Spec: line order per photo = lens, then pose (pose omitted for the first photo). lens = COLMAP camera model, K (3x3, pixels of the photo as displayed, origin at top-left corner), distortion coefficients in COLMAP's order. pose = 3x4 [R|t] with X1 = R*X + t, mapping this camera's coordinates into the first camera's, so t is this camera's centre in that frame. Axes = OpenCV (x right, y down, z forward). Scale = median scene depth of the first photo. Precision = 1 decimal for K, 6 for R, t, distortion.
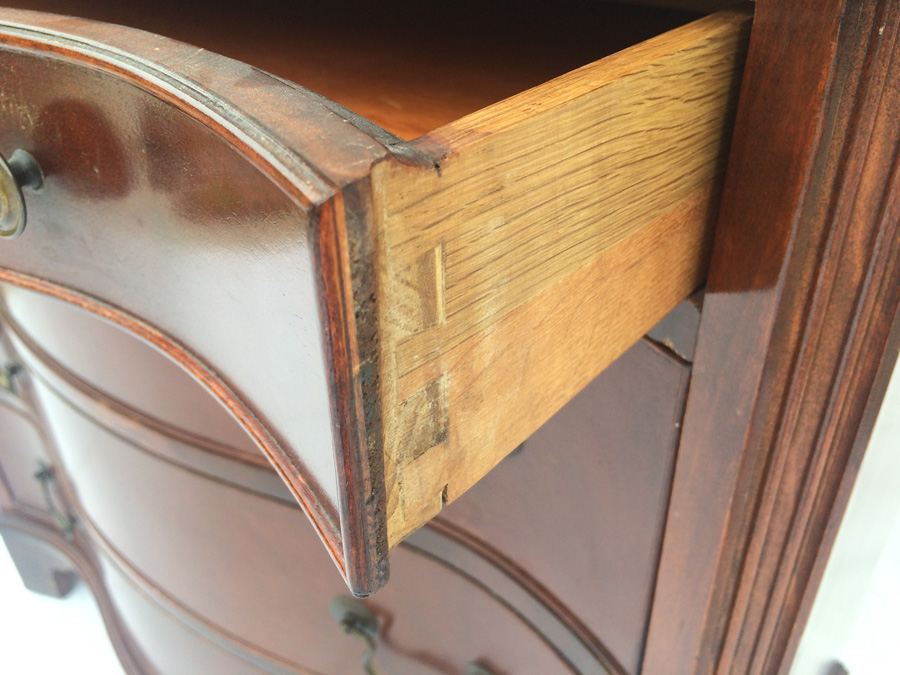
lens RADIAL K [[789.9, 0, 450.0], [0, 789.9, 337.5], [0, 0, 1]] dist [-0.003433, -0.011390]
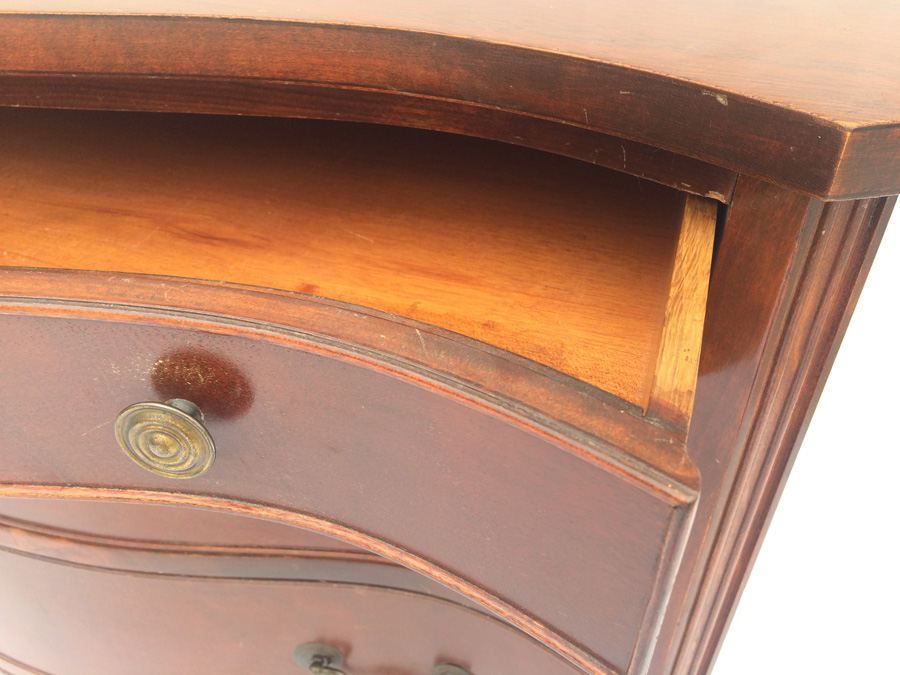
lens RADIAL K [[760.1, 0, 450.0], [0, 760.1, 337.5], [0, 0, 1]] dist [0.005126, 0.001877]
pose [[0.932606, -0.189259, 0.307291, -0.565117], [0.174306, 0.981780, 0.075667, -0.383236], [-0.316012, -0.017005, 0.948603, -0.169409]]
